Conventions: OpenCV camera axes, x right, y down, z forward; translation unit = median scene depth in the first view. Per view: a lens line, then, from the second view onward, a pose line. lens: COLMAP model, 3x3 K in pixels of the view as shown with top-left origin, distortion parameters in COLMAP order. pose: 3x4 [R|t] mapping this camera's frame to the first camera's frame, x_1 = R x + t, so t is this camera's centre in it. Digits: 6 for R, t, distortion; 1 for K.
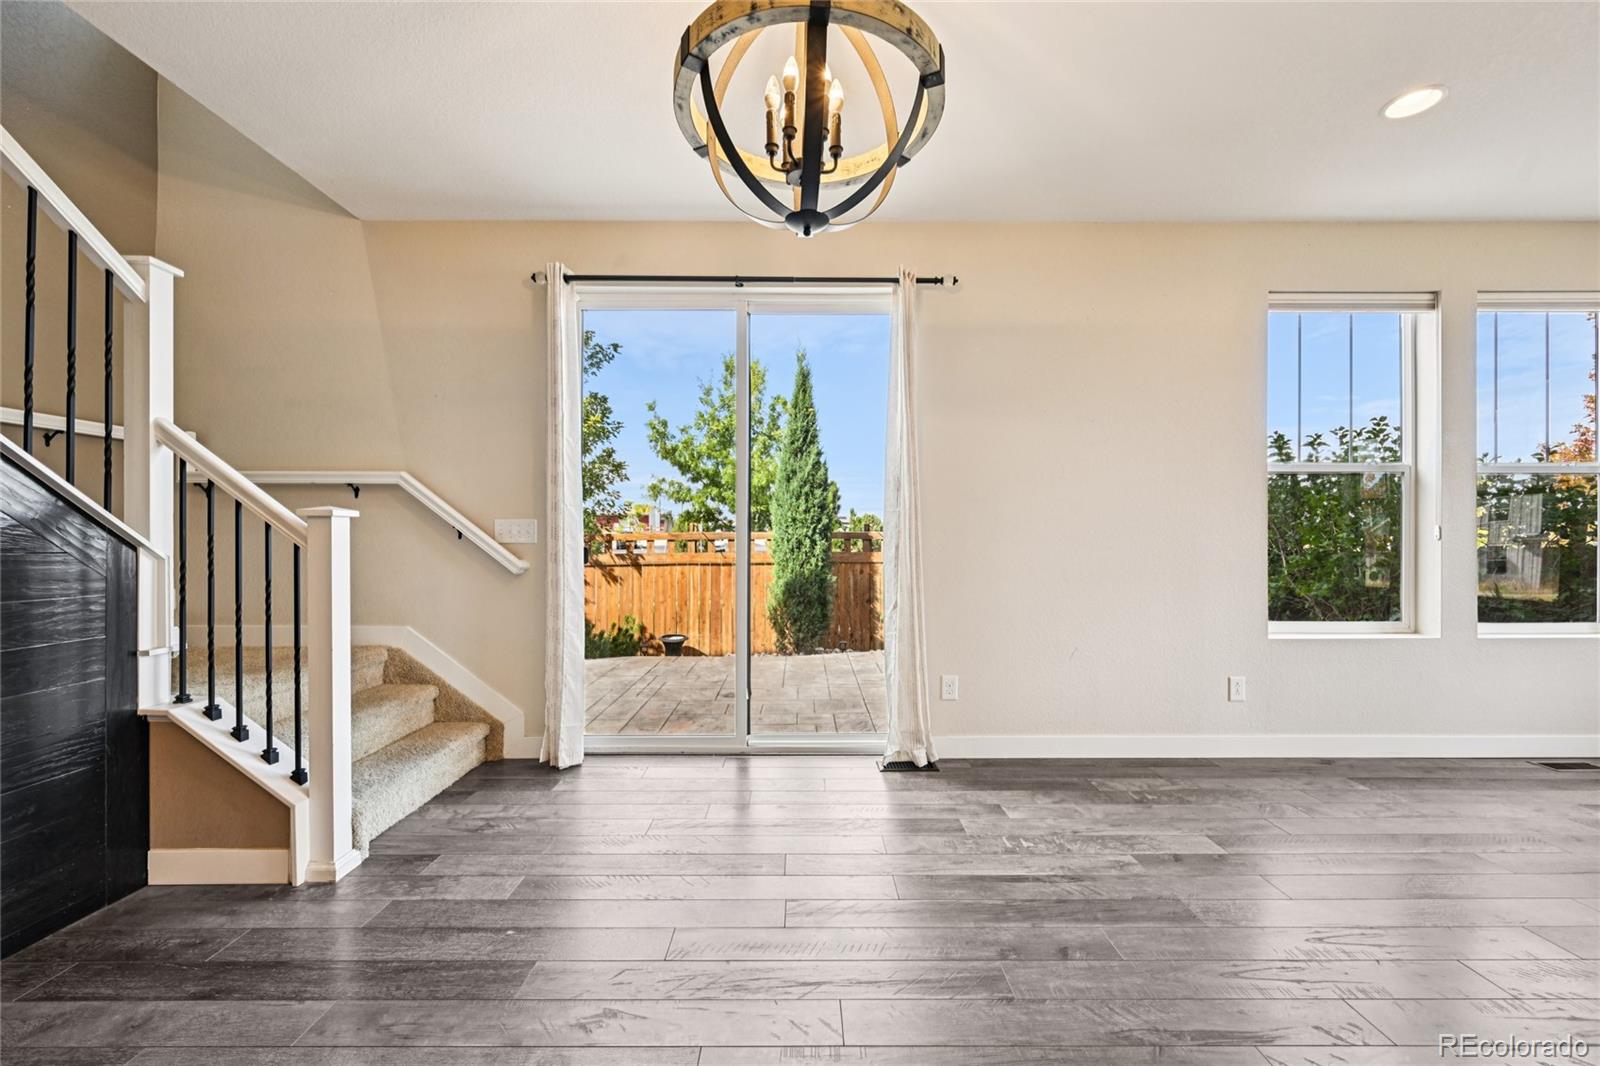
lens RADIAL K [[640.4, 0, 802.4], [0, 640.4, 539.1], [0, 0, 1]] dist [-0.000627, 0.000200]
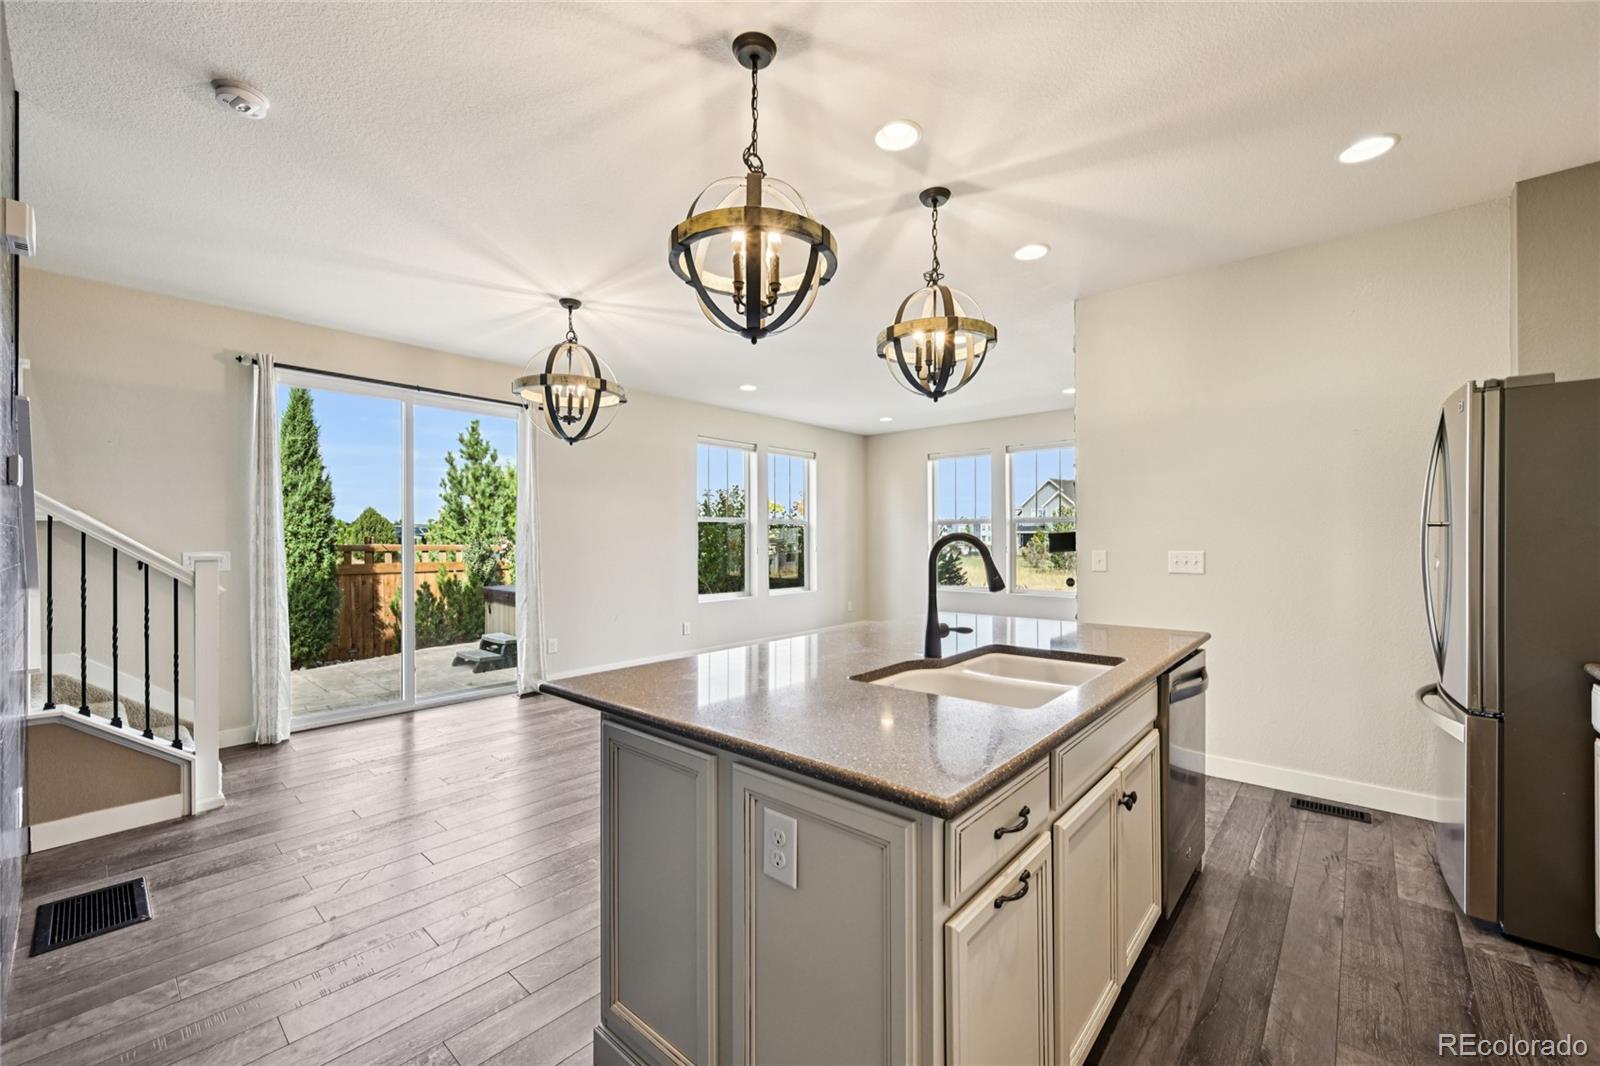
lens RADIAL K [[640.4, 0, 799.7], [0, 640.4, 535.3], [0, 0, 1]] dist [-0.000627, 0.000200]
pose [[0.667561, 0.001035, 0.744555, -0.627786], [0.003995, 0.999980, -0.004971, -0.054147], [-0.744545, 0.006293, 0.667543, -0.660882]]
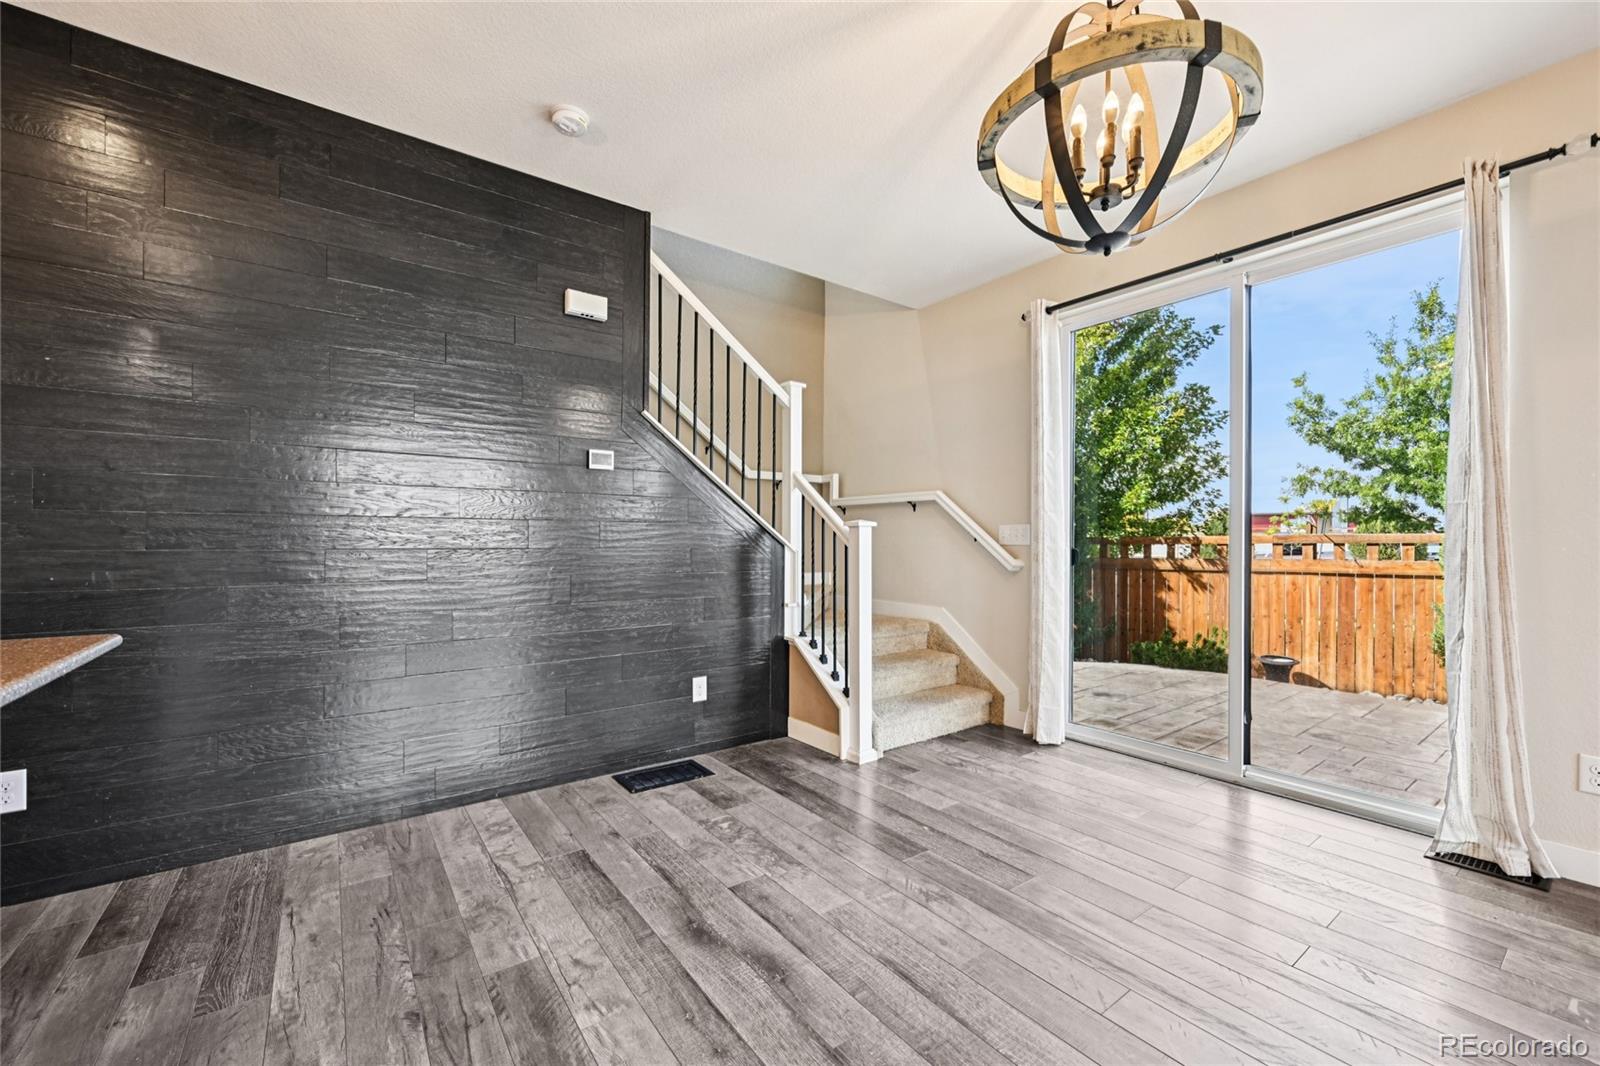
lens RADIAL K [[640.4, 0, 801.3], [0, 640.4, 539.7], [0, 0, 1]] dist [-0.000627, 0.000200]
pose [[0.596083, -0.000550, -0.802923, 0.278952], [-0.002742, 0.999993, -0.002721, 0.000721], [0.802918, 0.003824, 0.596077, -0.019280]]
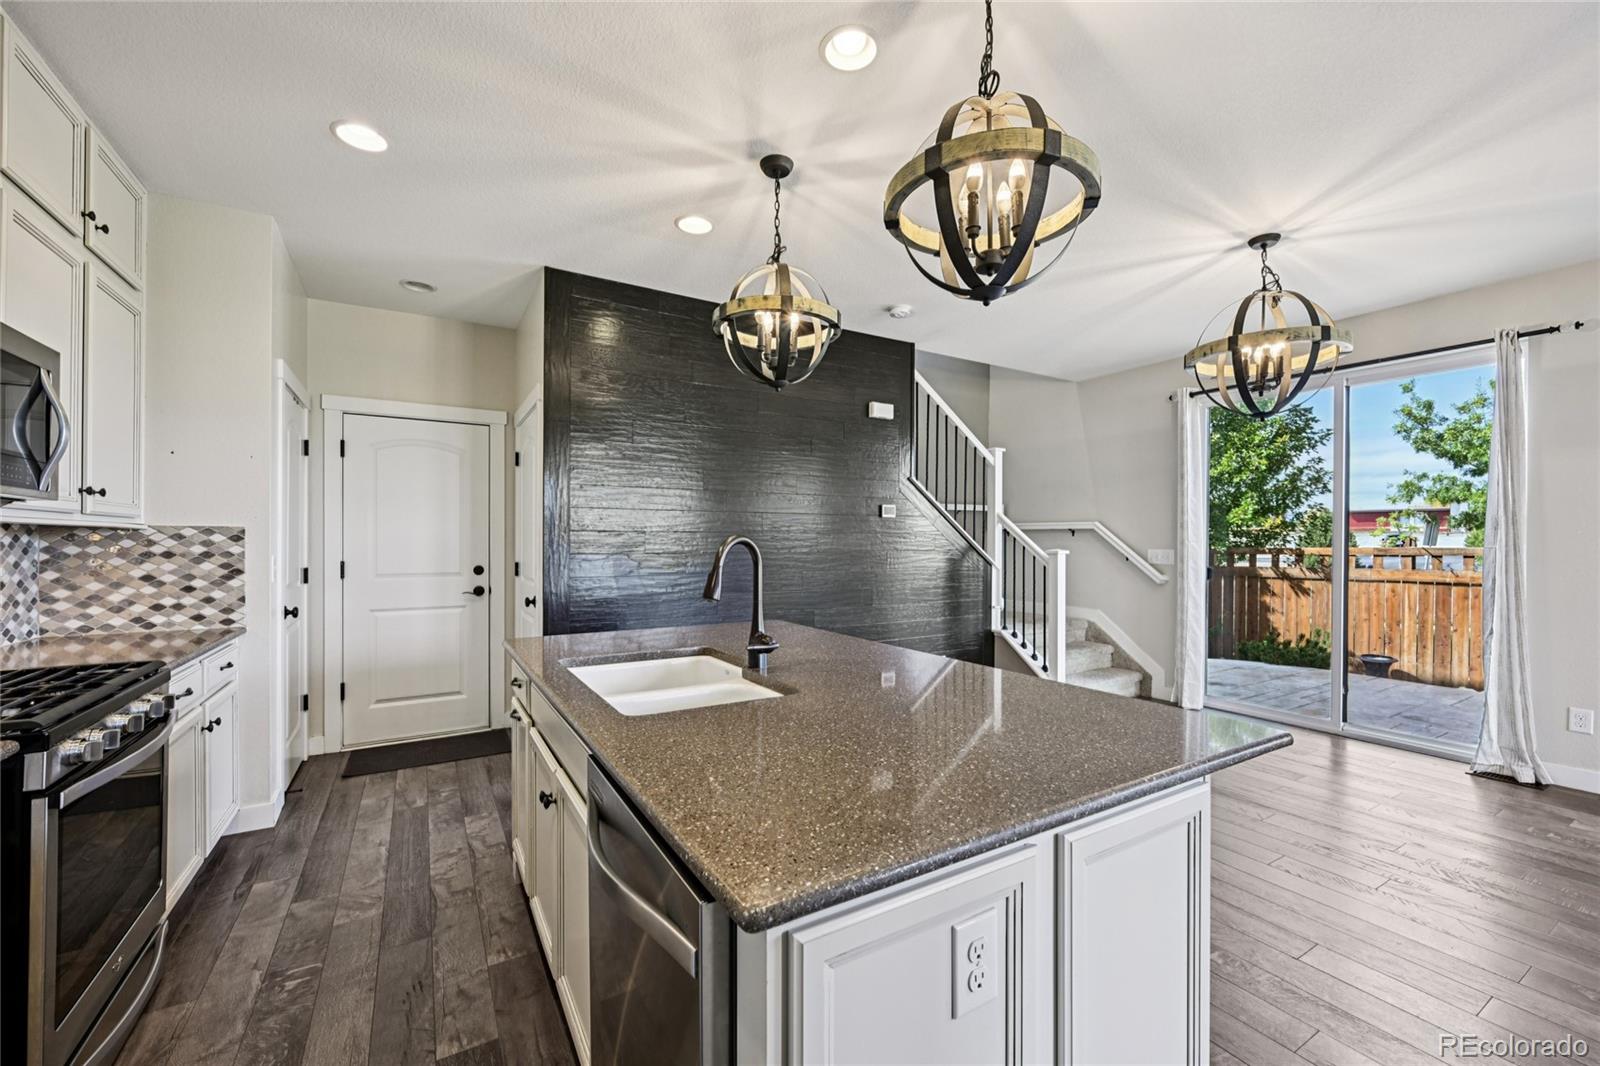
lens RADIAL K [[640.4, 0, 805.8], [0, 640.4, 543.2], [0, 0, 1]] dist [-0.000627, 0.000200]
pose [[0.514858, 0.005326, -0.857259, 0.484466], [-0.002044, 0.999985, 0.004985, -0.054697], [0.857273, -0.000815, 0.514862, -0.602511]]
